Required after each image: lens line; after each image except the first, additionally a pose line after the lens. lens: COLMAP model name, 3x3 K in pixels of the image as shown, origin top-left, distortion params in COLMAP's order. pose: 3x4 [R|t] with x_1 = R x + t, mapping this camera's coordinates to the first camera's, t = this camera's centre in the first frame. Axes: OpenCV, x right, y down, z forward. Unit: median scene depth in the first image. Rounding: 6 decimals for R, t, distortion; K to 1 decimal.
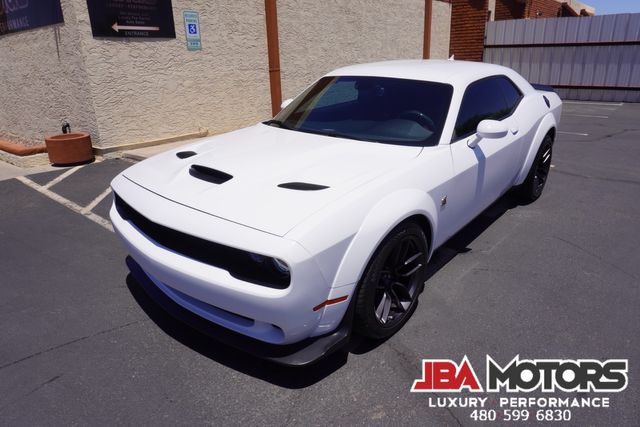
lens RADIAL K [[428.0, 0, 320.5], [0, 428.0, 212.1], [0, 0, 1]] dist [-0.050542, 0.029023]
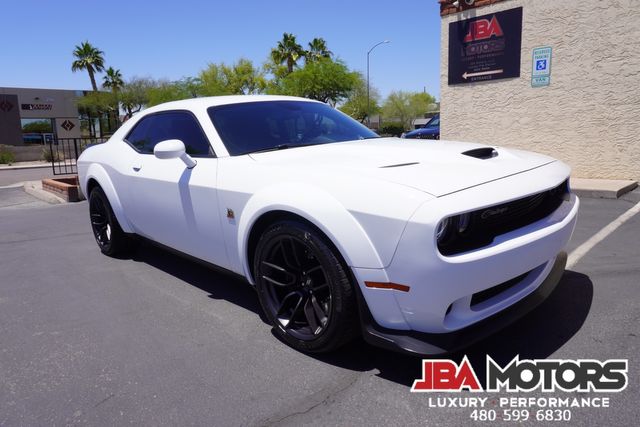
lens RADIAL K [[428.0, 0, 319.1], [0, 428.0, 211.6], [0, 0, 1]] dist [-0.050542, 0.029023]
pose [[-0.134710, 0.208952, -0.968603, 0.762896], [-0.292369, 0.925612, 0.240339, -0.205640], [0.946770, 0.315565, -0.063599, 0.684136]]
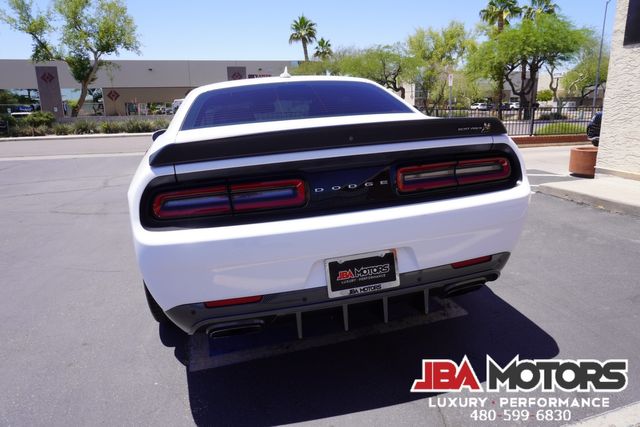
lens RADIAL K [[428.0, 0, 315.5], [0, 428.0, 208.9], [0, 0, 1]] dist [-0.050542, 0.029023]
pose [[-0.587241, 0.229119, -0.776307, 0.513193], [-0.227002, 0.873989, 0.429666, -0.289025], [0.776929, 0.428541, -0.461232, 0.874248]]
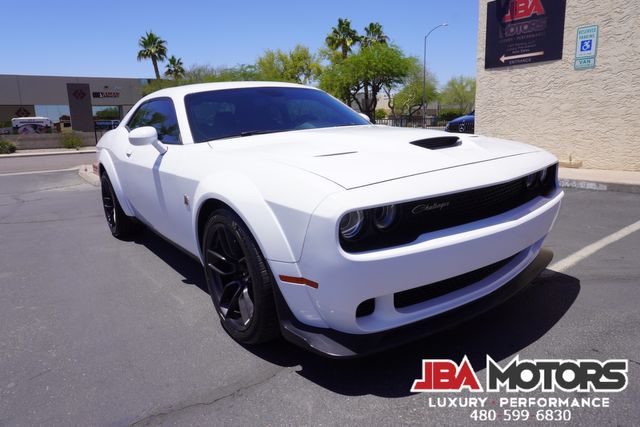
lens RADIAL K [[428.0, 0, 318.0], [0, 428.0, 211.7], [0, 0, 1]] dist [-0.050542, 0.029023]
pose [[-0.268400, 0.231879, -0.934983, 0.736442], [-0.281231, 0.909452, 0.306278, -0.228857], [0.921342, 0.345152, -0.178885, 0.759476]]
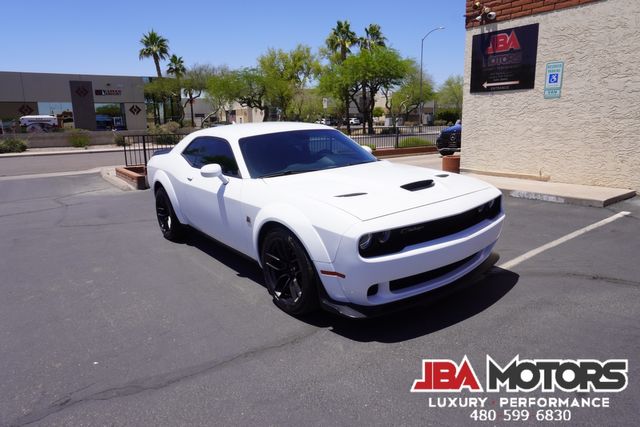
lens RADIAL K [[428.0, 0, 318.2], [0, 428.0, 212.5], [0, 0, 1]] dist [-0.050542, 0.029023]
pose [[-0.262254, 0.240895, -0.934448, 0.890752], [-0.289427, 0.904126, 0.314306, -0.291926], [0.920573, 0.352882, -0.167389, 0.754092]]
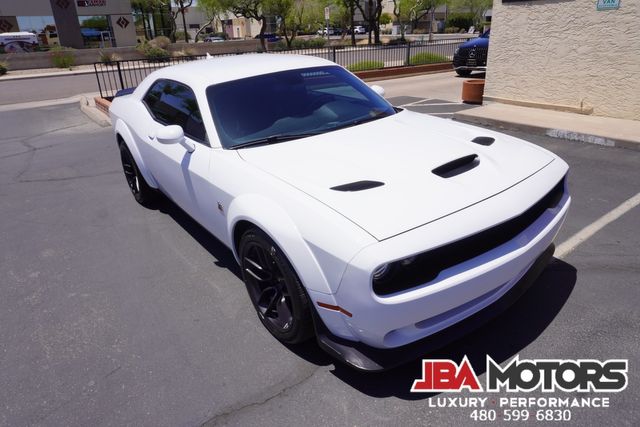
lens RADIAL K [[428.0, 0, 318.3], [0, 428.0, 212.4], [0, 0, 1]] dist [-0.050542, 0.029023]
pose [[-0.266661, 0.422665, -0.866168, 0.742341], [-0.271534, 0.829358, 0.488298, -0.303340], [0.924749, 0.365404, -0.106390, 0.716508]]
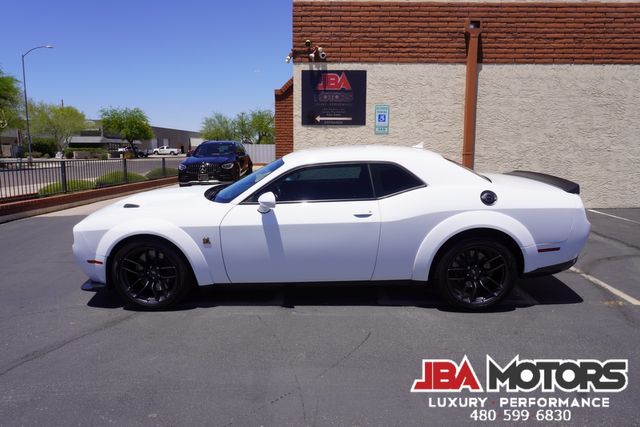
lens RADIAL K [[428.0, 0, 319.8], [0, 428.0, 212.0], [0, 0, 1]] dist [-0.050542, 0.029023]
pose [[0.616308, 0.147676, -0.773535, 0.596920], [-0.283089, 0.958146, -0.042629, -0.061650], [0.734864, 0.245252, 0.632318, 0.136474]]
